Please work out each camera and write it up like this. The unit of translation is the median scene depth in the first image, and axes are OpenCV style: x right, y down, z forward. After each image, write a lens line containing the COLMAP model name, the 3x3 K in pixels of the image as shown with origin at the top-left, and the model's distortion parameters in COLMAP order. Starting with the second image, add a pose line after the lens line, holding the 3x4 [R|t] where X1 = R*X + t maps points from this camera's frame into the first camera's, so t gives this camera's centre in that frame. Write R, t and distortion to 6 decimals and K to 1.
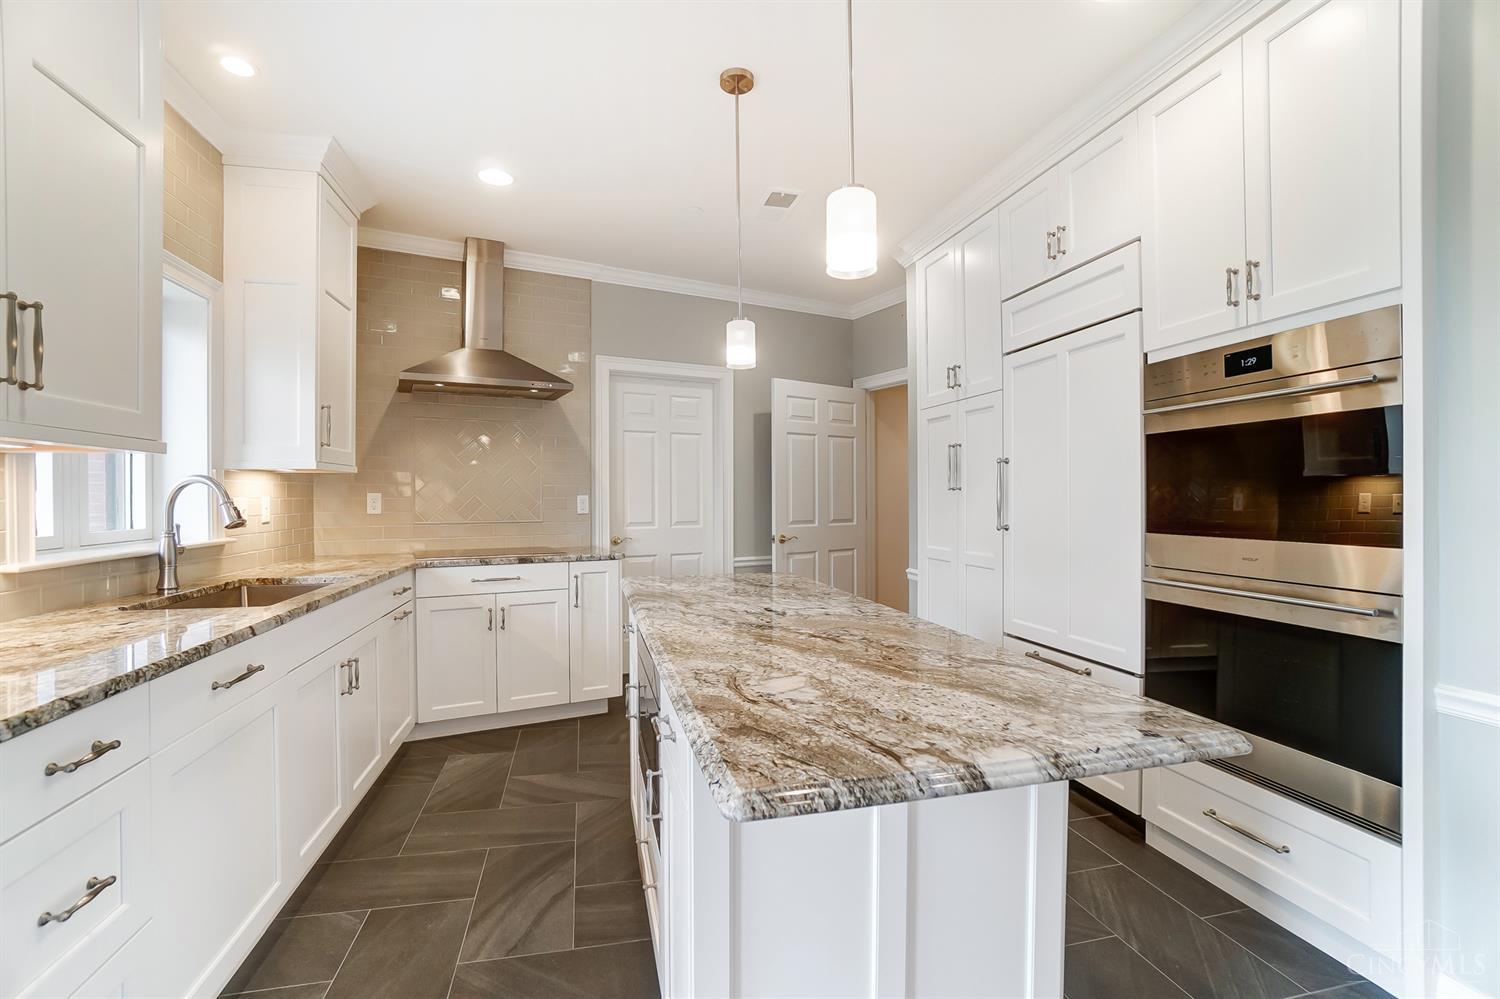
lens RADIAL K [[669.8, 0, 733.4], [0, 669.8, 496.0], [0, 0, 1]] dist [-0.067652, 0.025040]
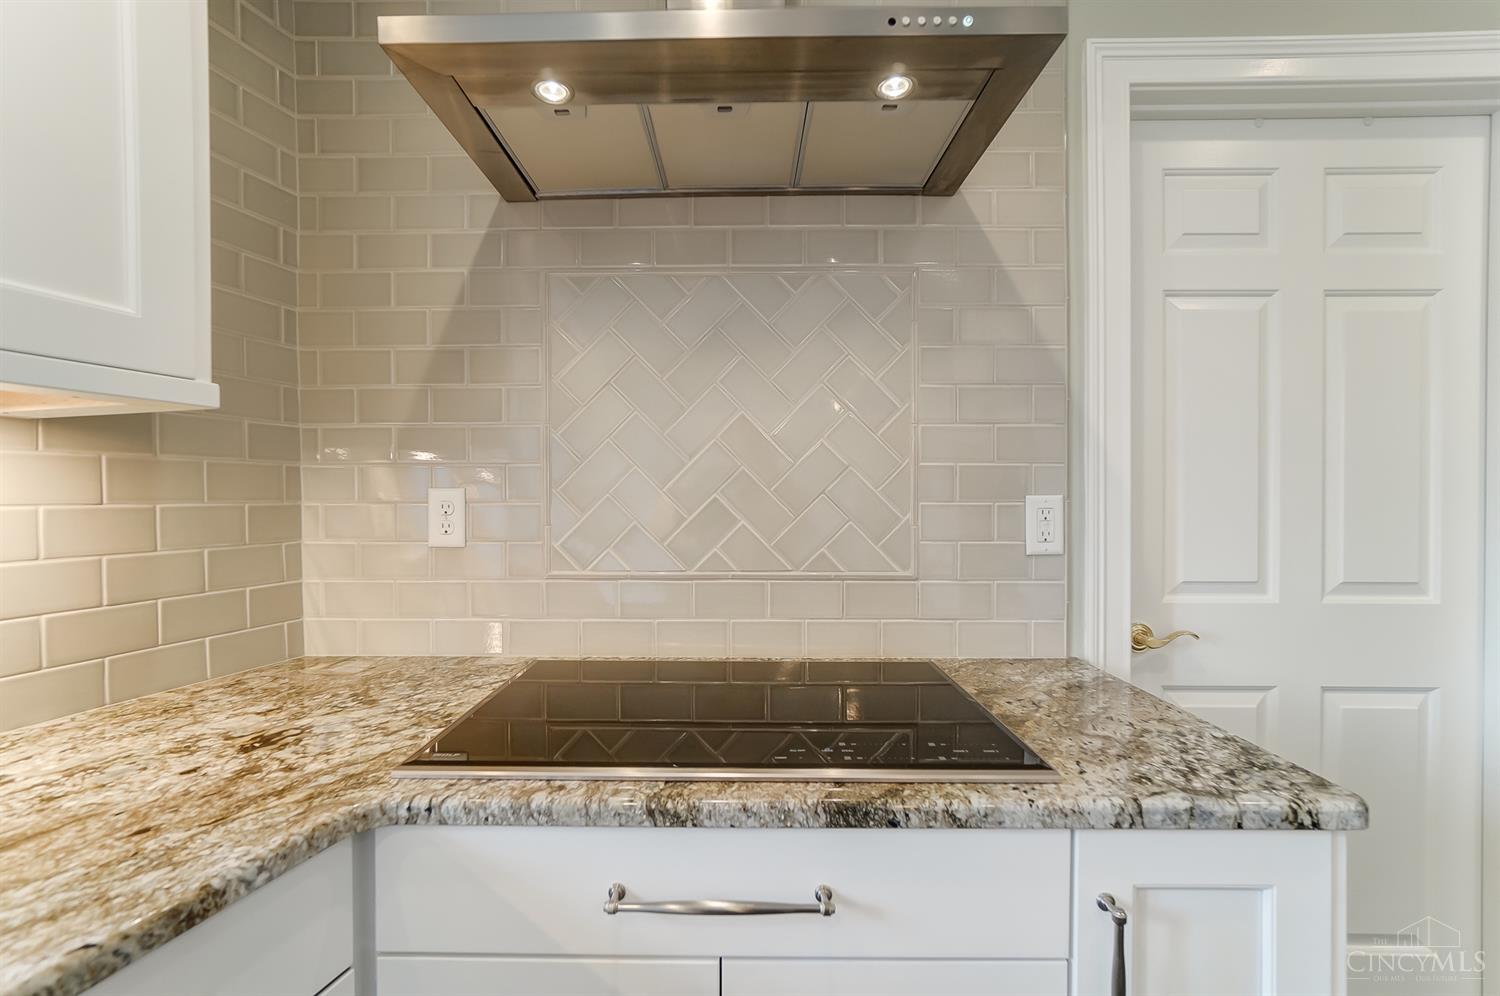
lens RADIAL K [[673.9, 0, 728.4], [0, 673.9, 498.9], [0, 0, 1]] dist [-0.021408, 0.000105]
pose [[0.876797, 0.002615, -0.480854, -0.297411], [-0.001808, 0.999996, 0.002141, 0.000302], [0.480857, -0.001007, 0.876798, 0.954052]]
